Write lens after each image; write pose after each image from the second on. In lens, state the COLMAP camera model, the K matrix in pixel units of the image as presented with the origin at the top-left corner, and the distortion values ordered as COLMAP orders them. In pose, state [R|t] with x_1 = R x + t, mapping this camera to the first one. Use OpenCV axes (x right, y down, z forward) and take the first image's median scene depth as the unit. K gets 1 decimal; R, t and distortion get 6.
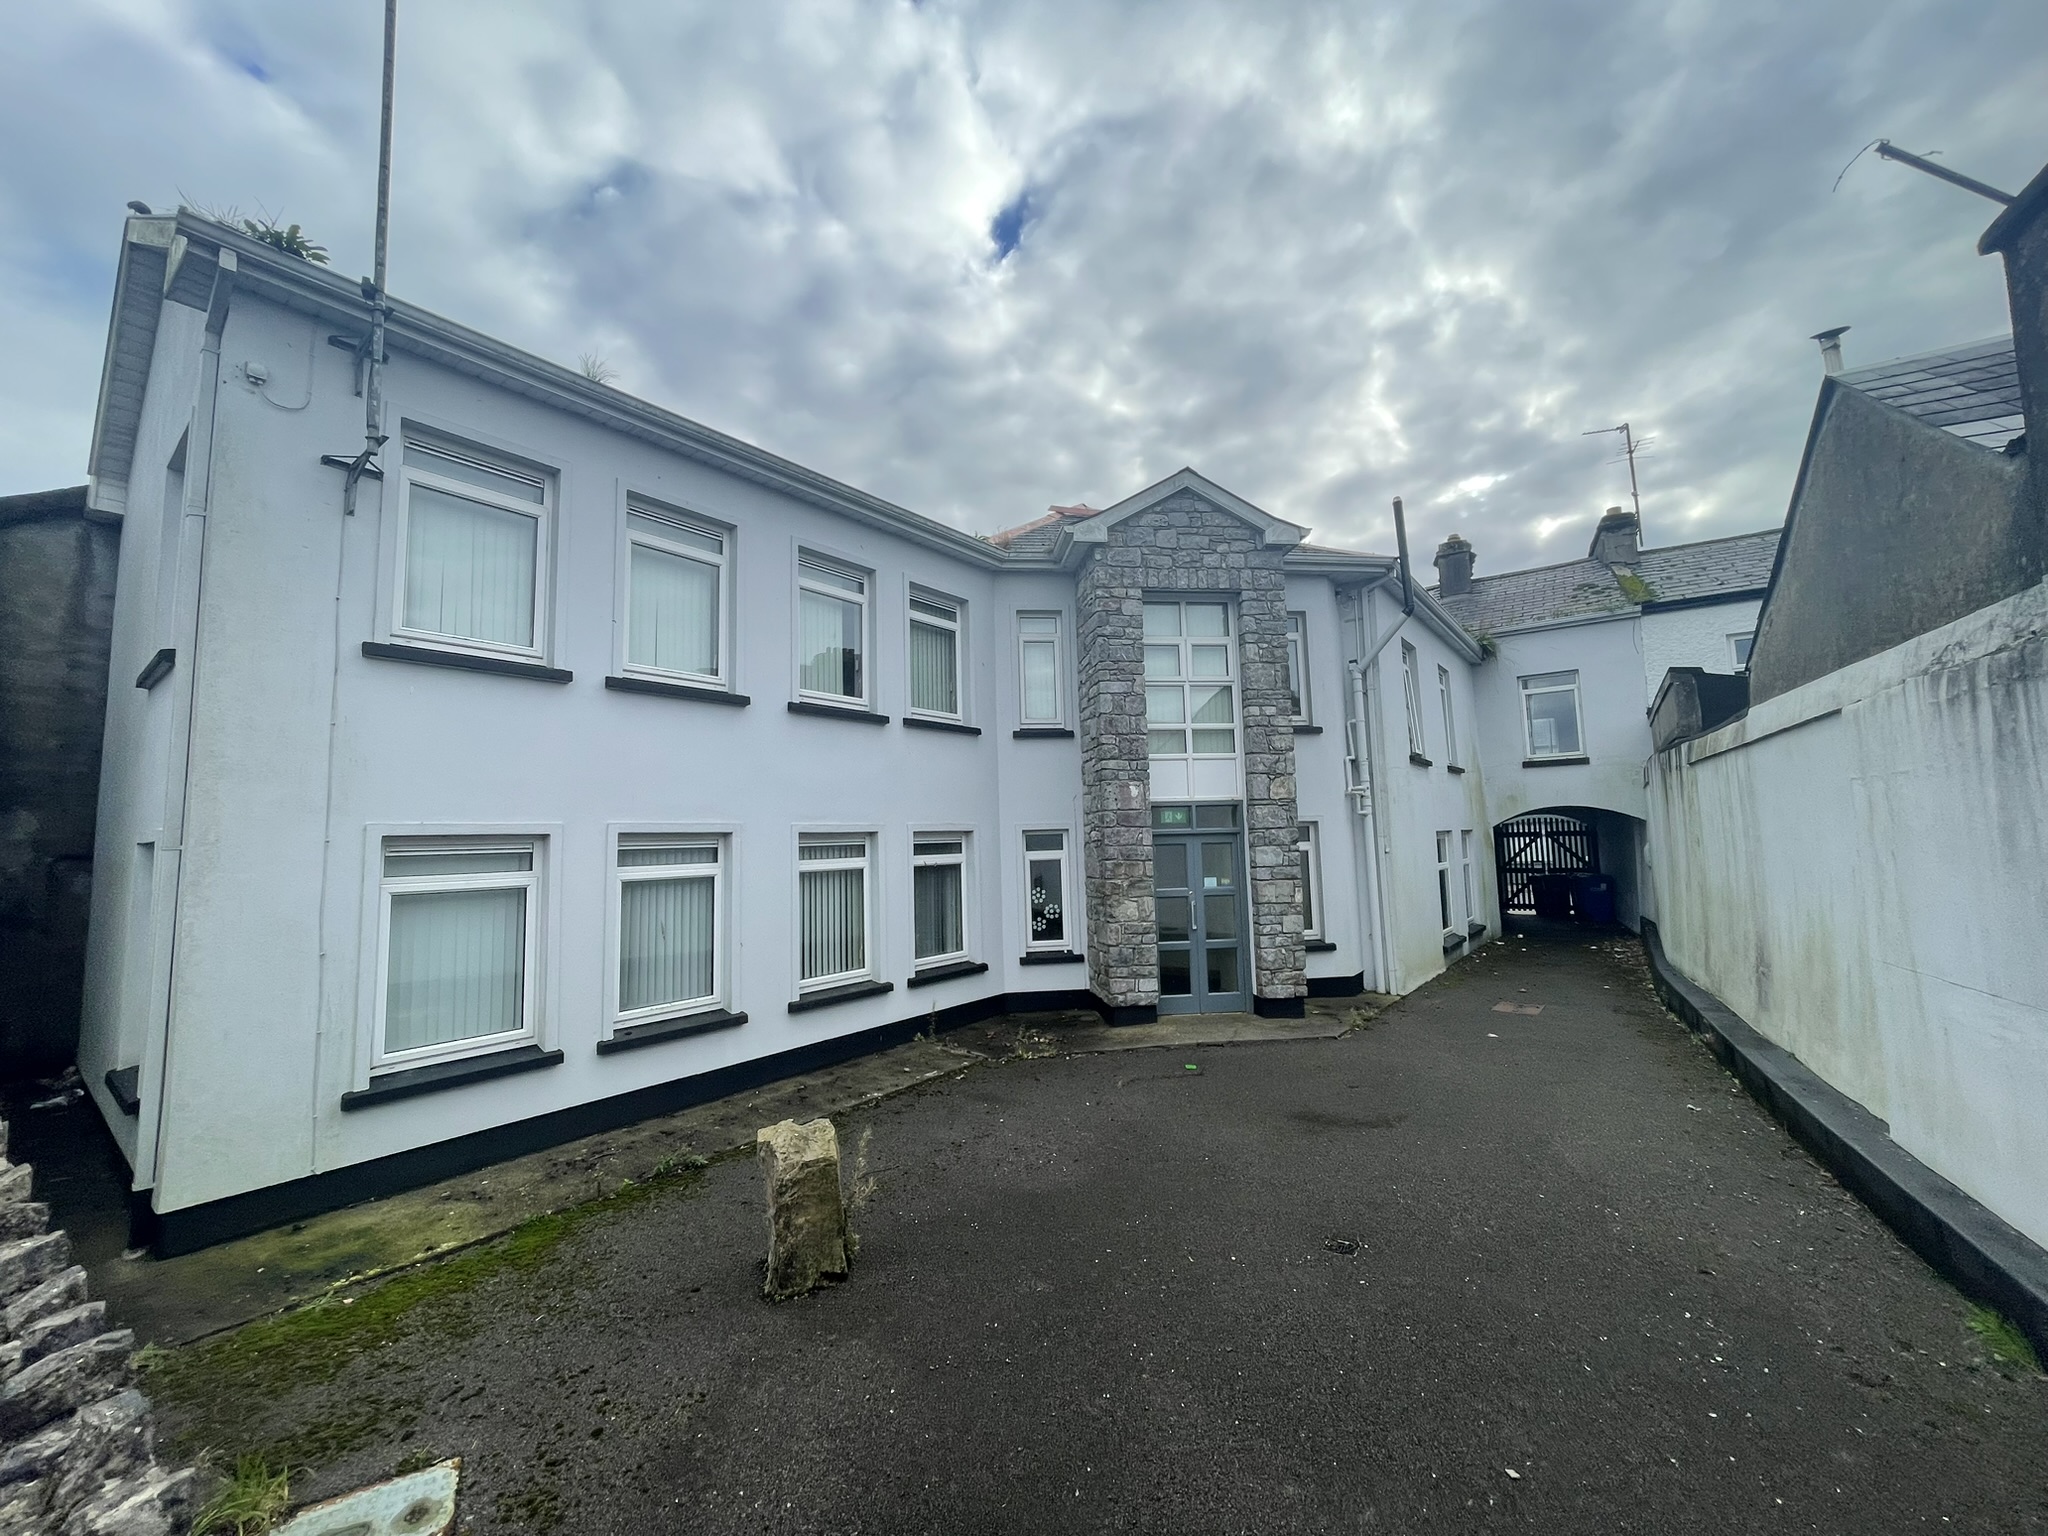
lens RADIAL K [[815.3, 0, 1017.4], [0, 815.3, 774.9], [0, 0, 1]] dist [-0.005203, 0.000708]
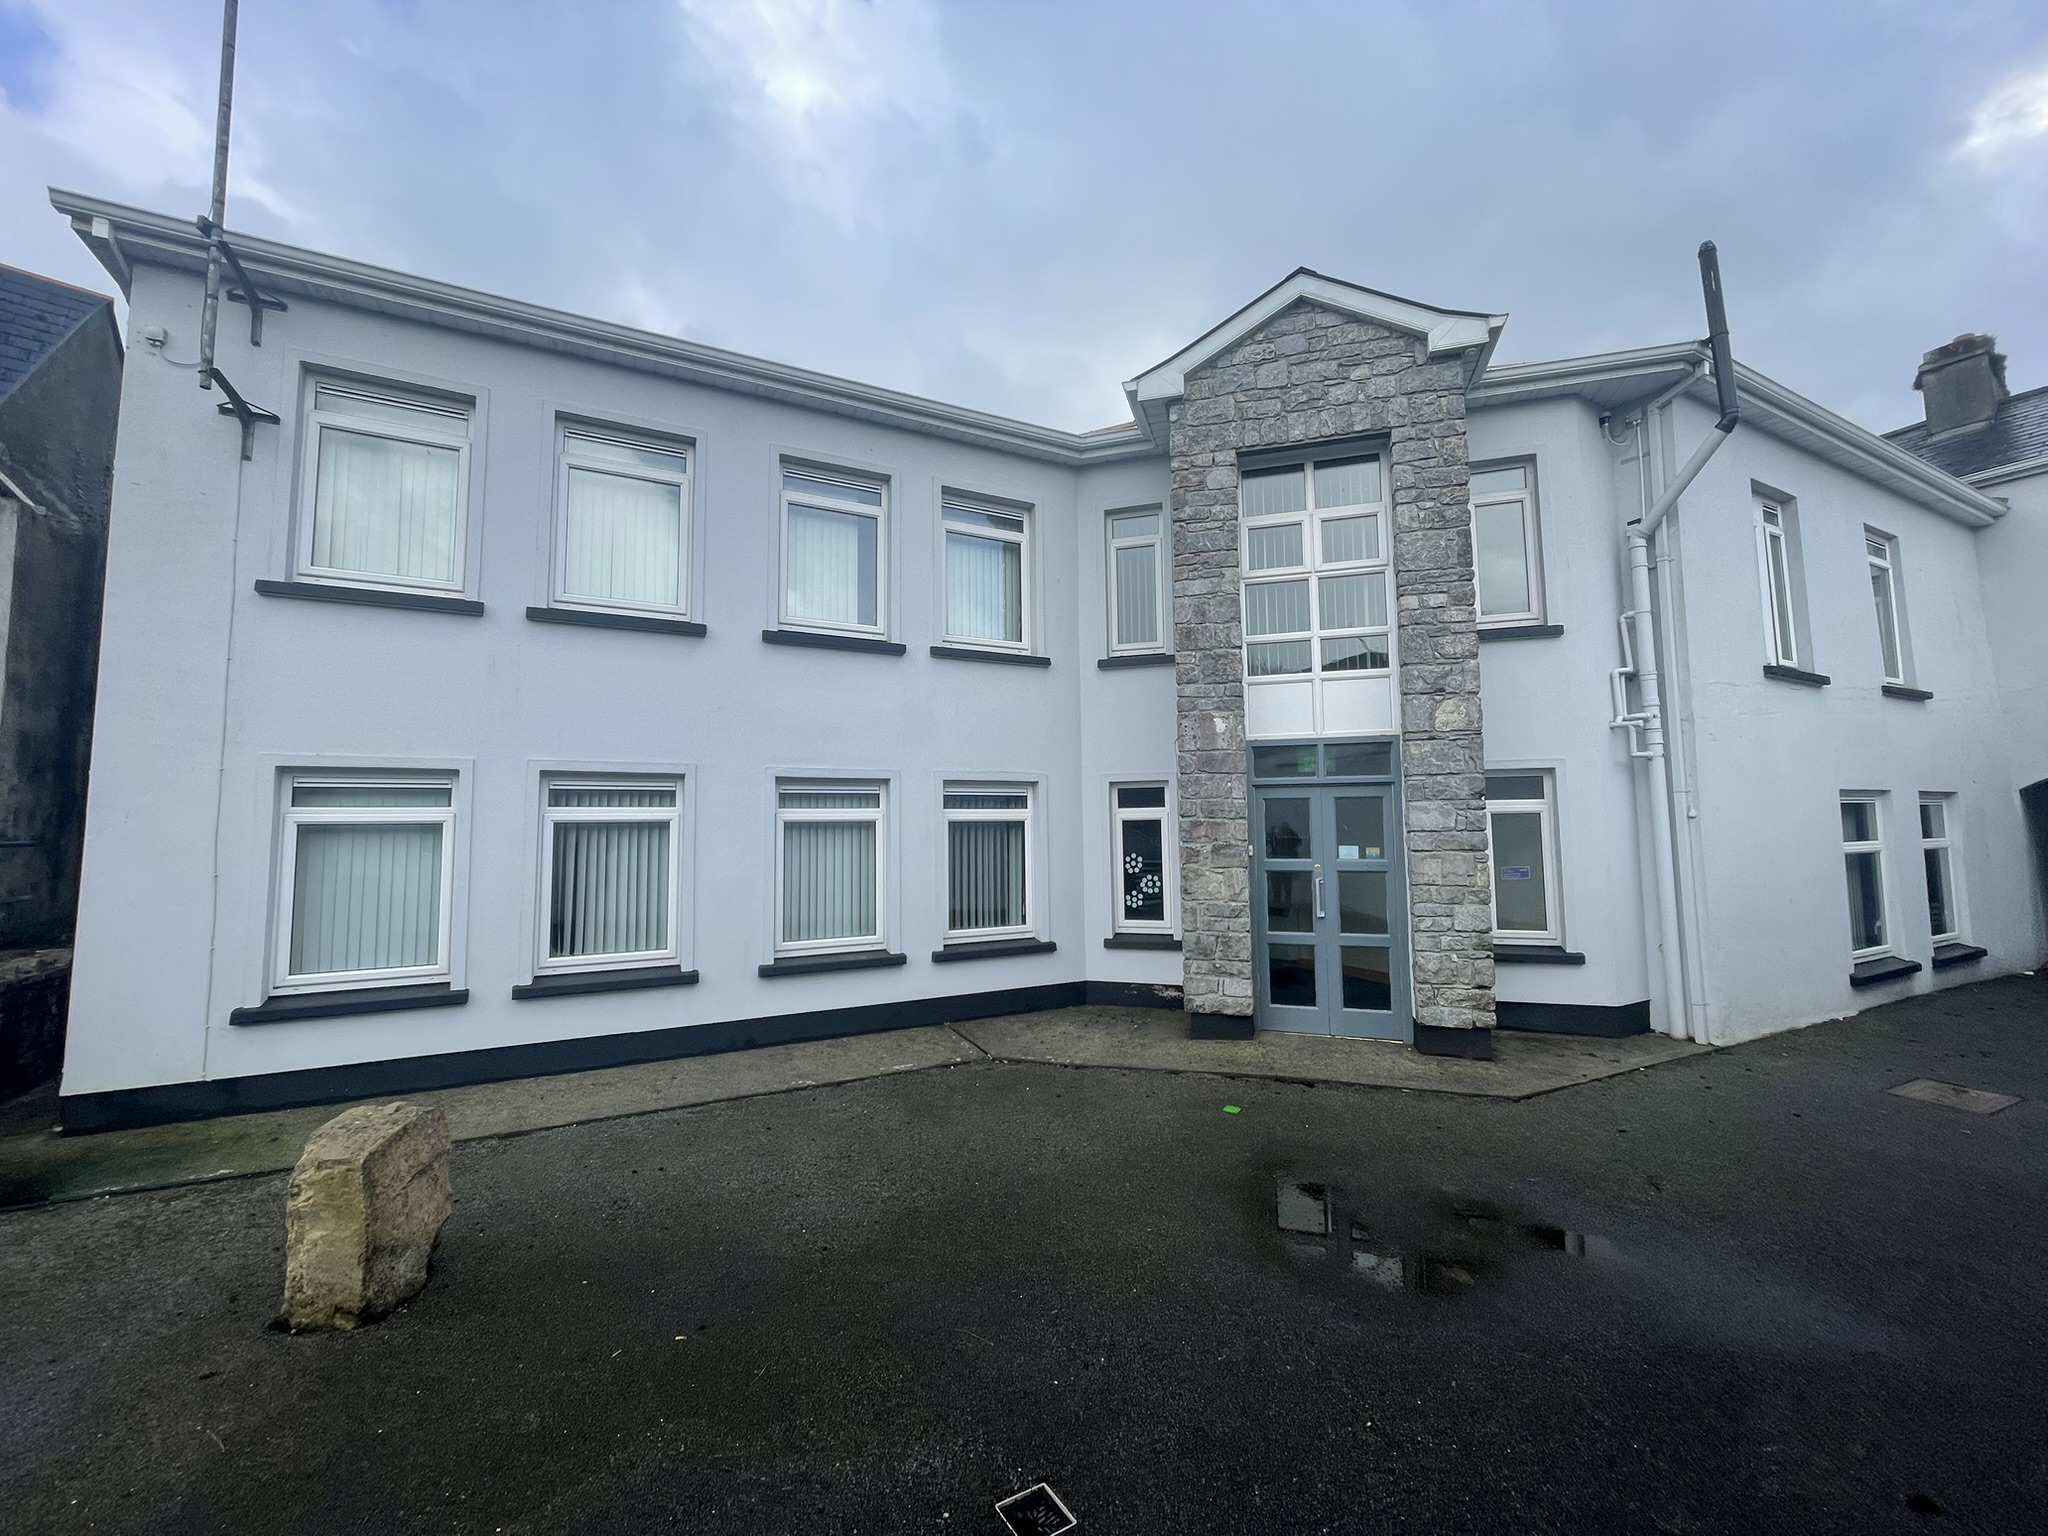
lens RADIAL K [[815.3, 0, 1027.9], [0, 815.3, 772.4], [0, 0, 1]] dist [-0.005203, 0.000708]
pose [[0.909721, -0.009212, -0.415117, 0.291814], [0.018961, 0.999633, 0.019368, 0.045428], [0.414786, -0.025491, 0.909562, 0.254312]]
